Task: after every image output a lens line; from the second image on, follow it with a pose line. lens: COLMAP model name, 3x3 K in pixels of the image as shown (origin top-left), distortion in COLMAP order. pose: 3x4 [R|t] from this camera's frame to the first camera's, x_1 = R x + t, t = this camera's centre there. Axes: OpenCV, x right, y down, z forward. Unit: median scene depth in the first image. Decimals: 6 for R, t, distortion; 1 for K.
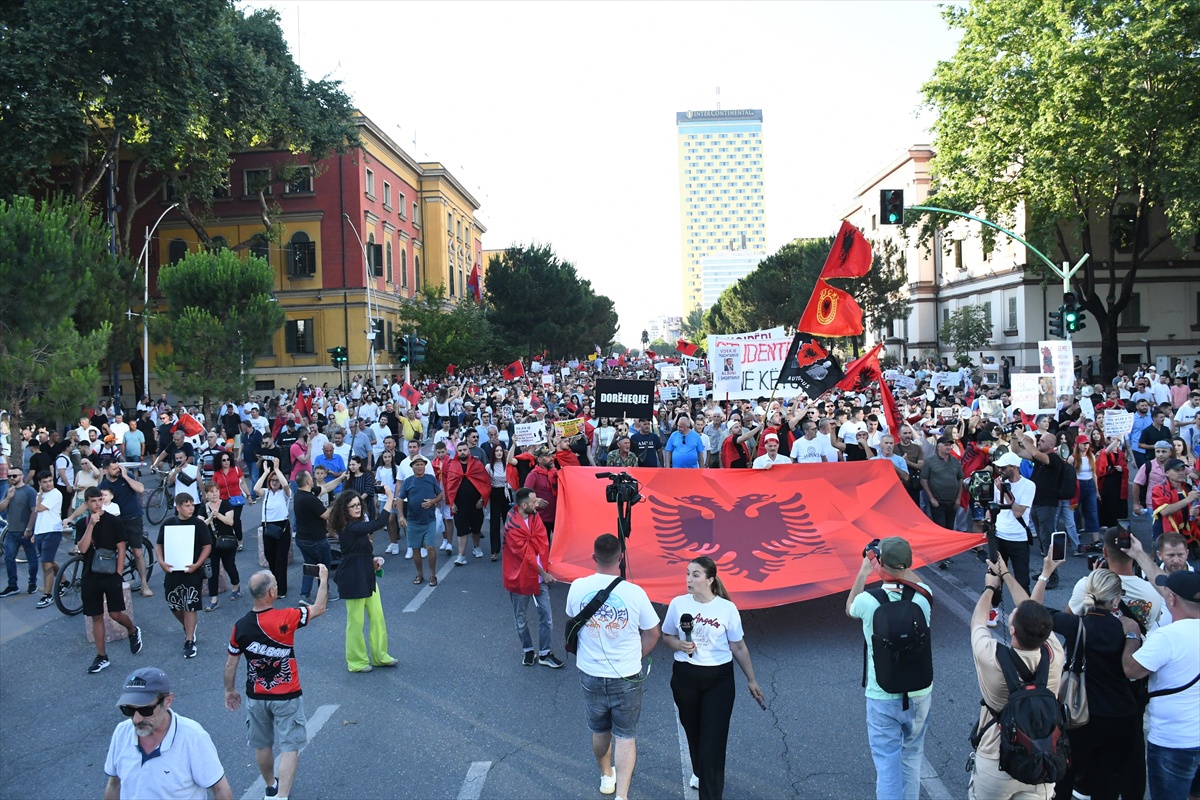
lens RADIAL K [[950.2, 0, 579.8], [0, 950.2, 397.6], [0, 0, 1]] dist [-0.147786, 0.109328]
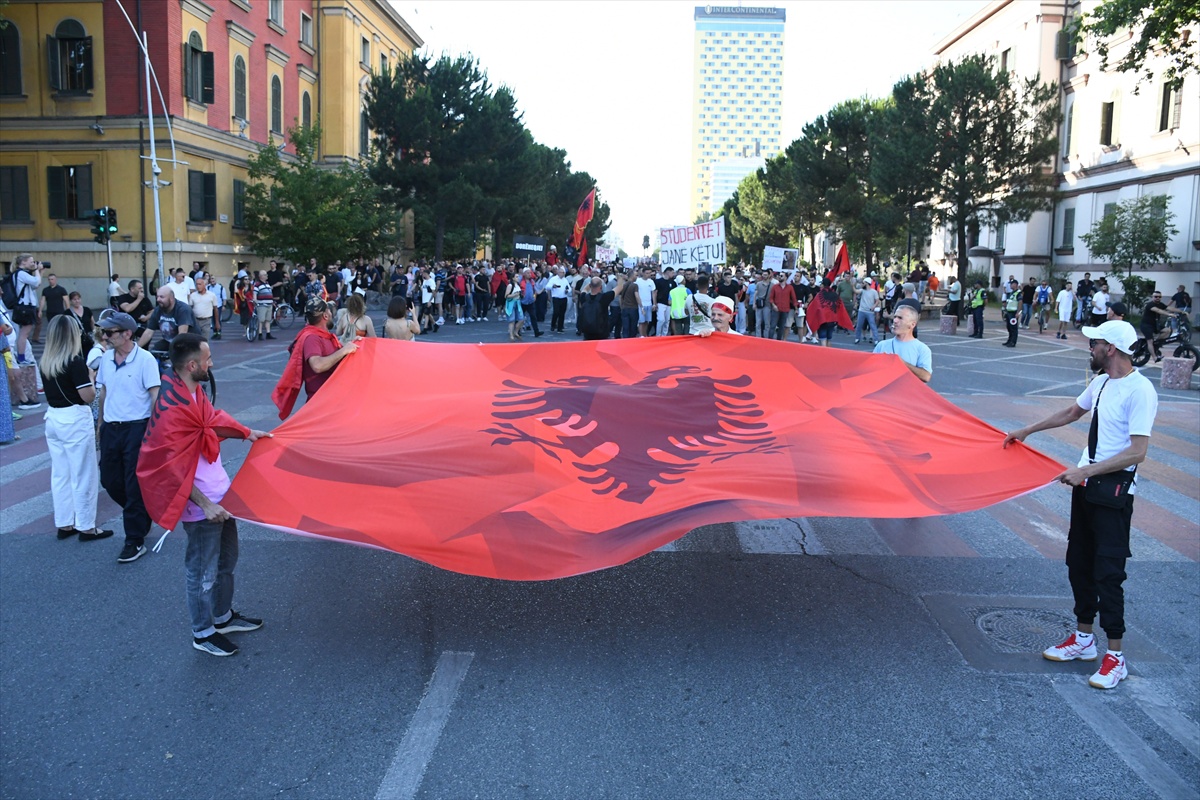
lens RADIAL K [[950.2, 0, 579.8], [0, 950.2, 397.6], [0, 0, 1]] dist [-0.147786, 0.109328]
pose [[0.998792, 0.049016, 0.003391, 0.033099], [-0.049113, 0.993978, 0.097960, -0.004475], [0.001431, -0.098008, 0.995185, 0.286735]]
